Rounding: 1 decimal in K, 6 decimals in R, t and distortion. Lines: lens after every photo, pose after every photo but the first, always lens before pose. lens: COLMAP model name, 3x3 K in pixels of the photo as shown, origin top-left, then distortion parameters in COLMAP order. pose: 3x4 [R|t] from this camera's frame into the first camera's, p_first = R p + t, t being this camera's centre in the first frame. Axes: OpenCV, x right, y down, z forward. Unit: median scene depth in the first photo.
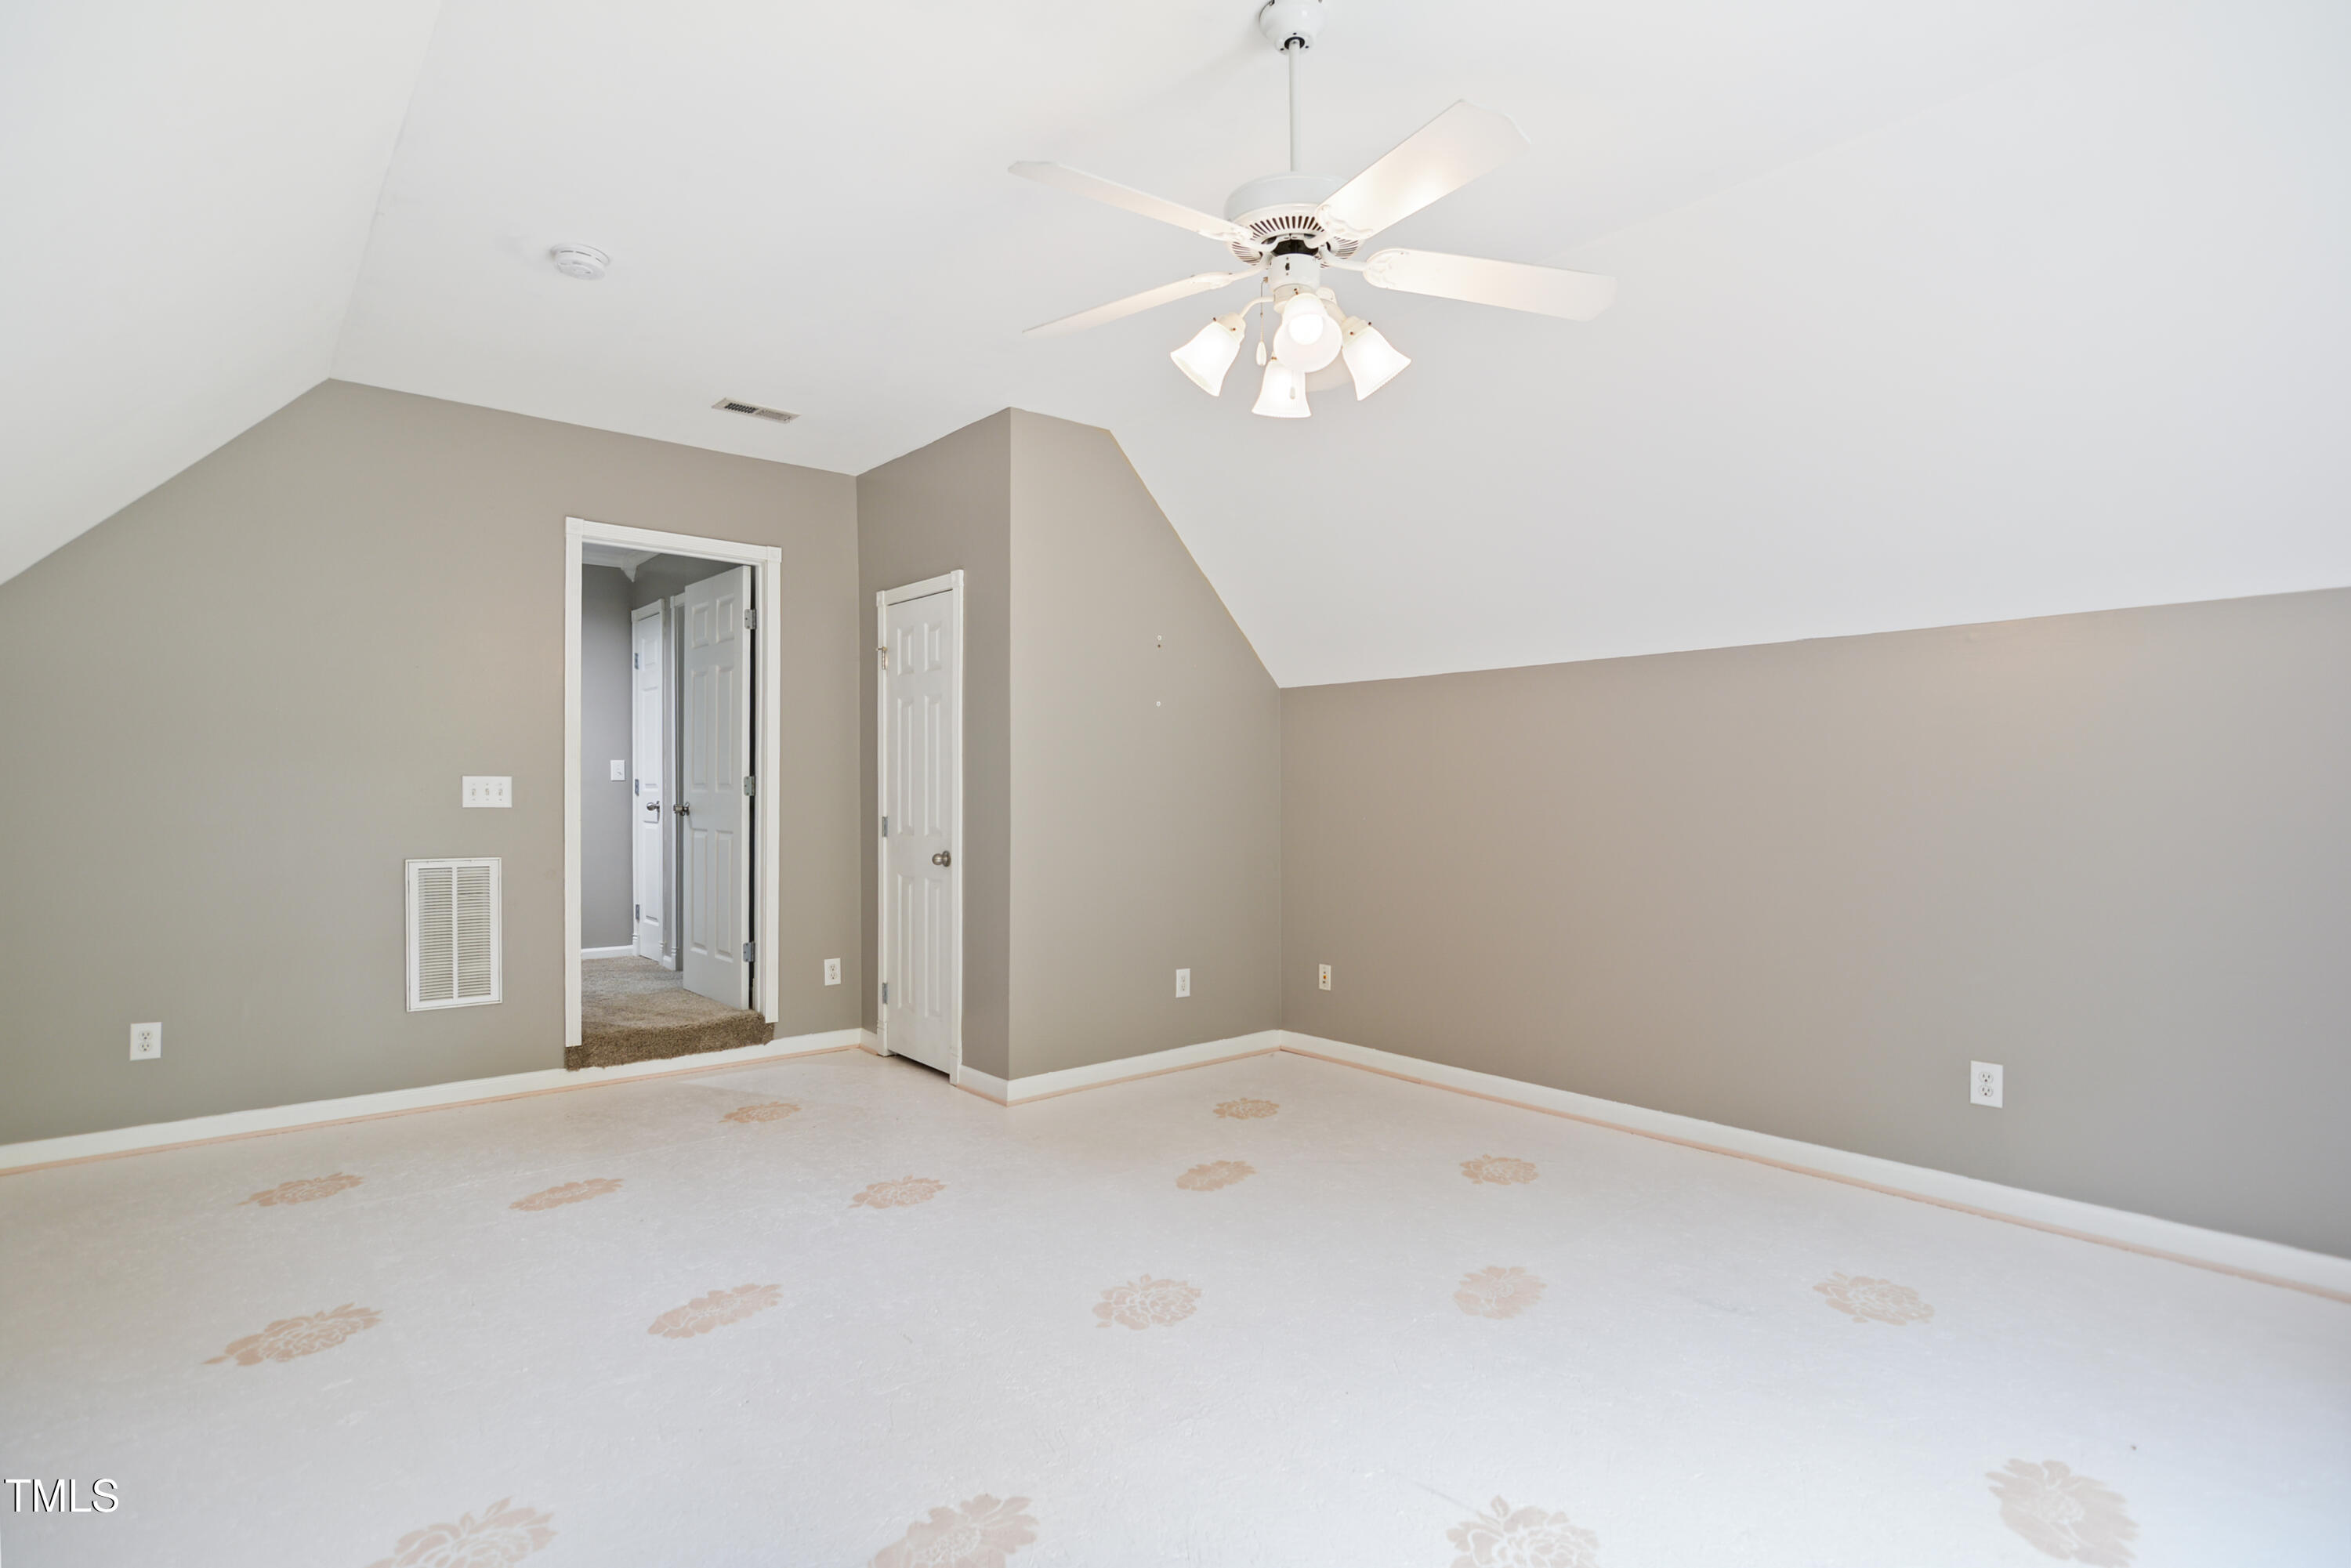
lens RADIAL K [[1149.5, 0, 1175.5], [0, 1149.5, 784.0], [0, 0, 1]] dist [0.002511, 0.000173]
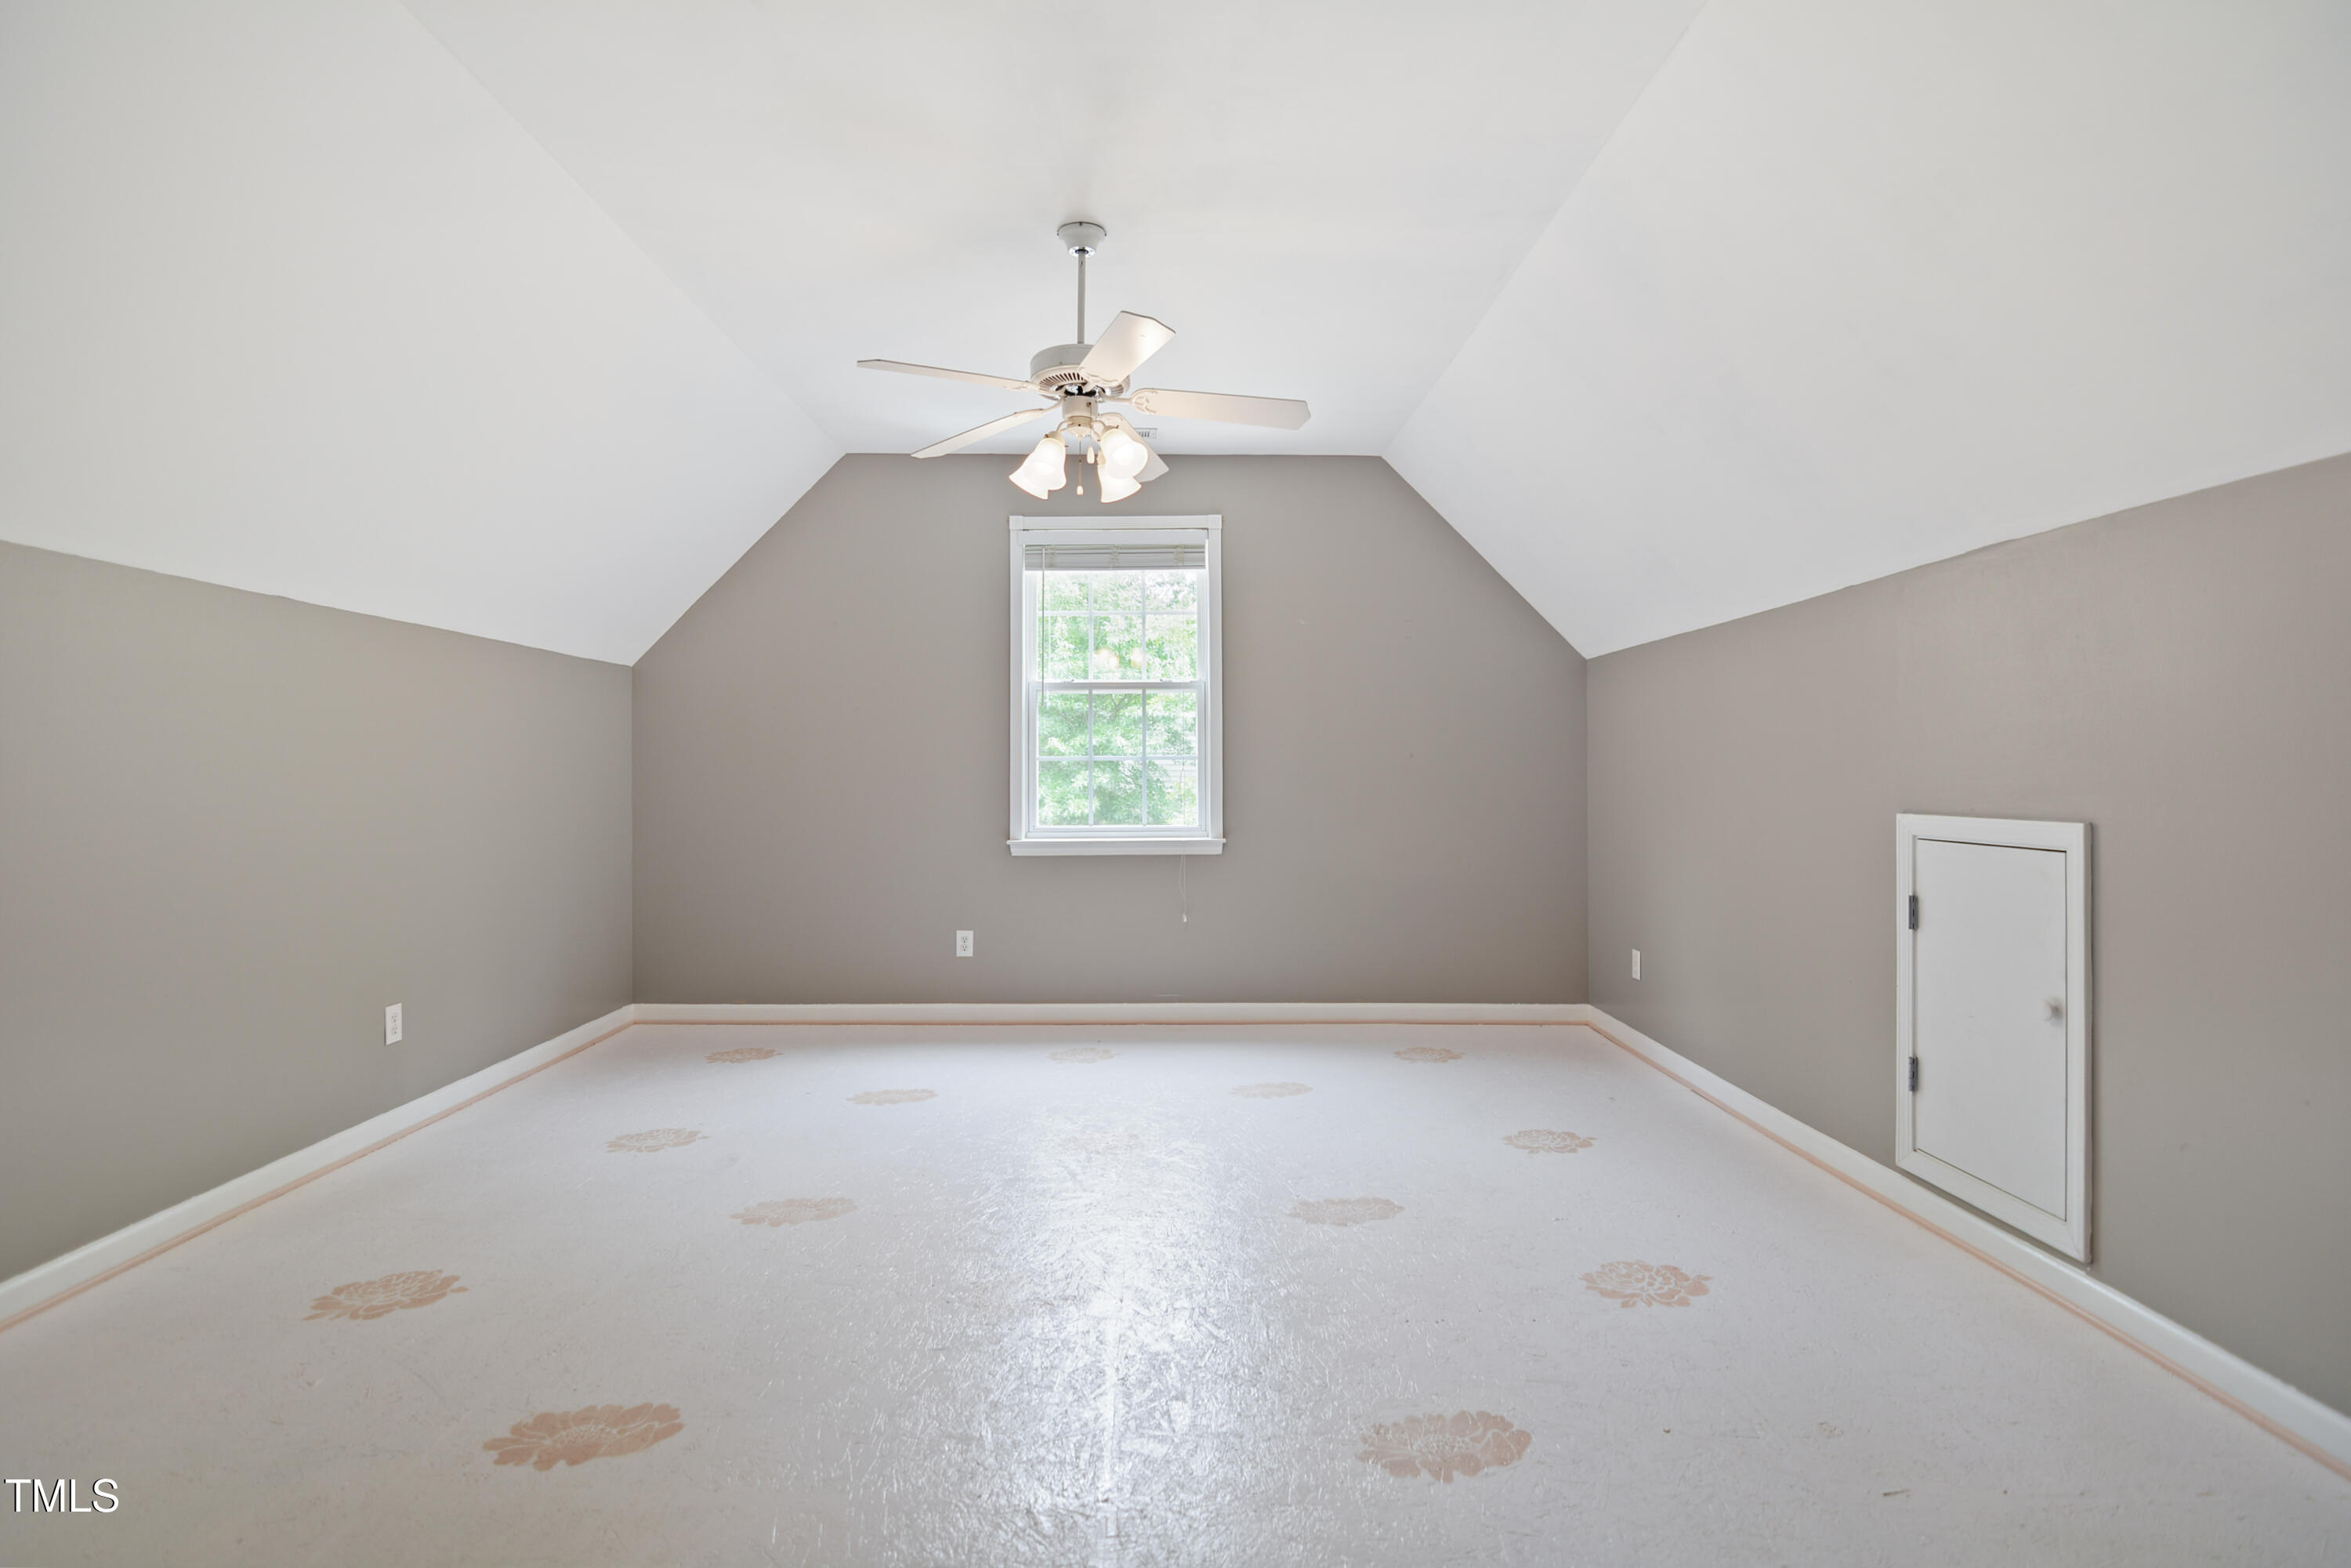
lens RADIAL K [[1149.5, 0, 1175.5], [0, 1149.5, 784.0], [0, 0, 1]] dist [0.002511, 0.000173]
pose [[-0.771030, -0.006210, 0.636769, -0.683195], [-0.008284, 0.999966, -0.000279, 0.024019], [-0.636745, -0.005491, -0.771055, 1.568122]]
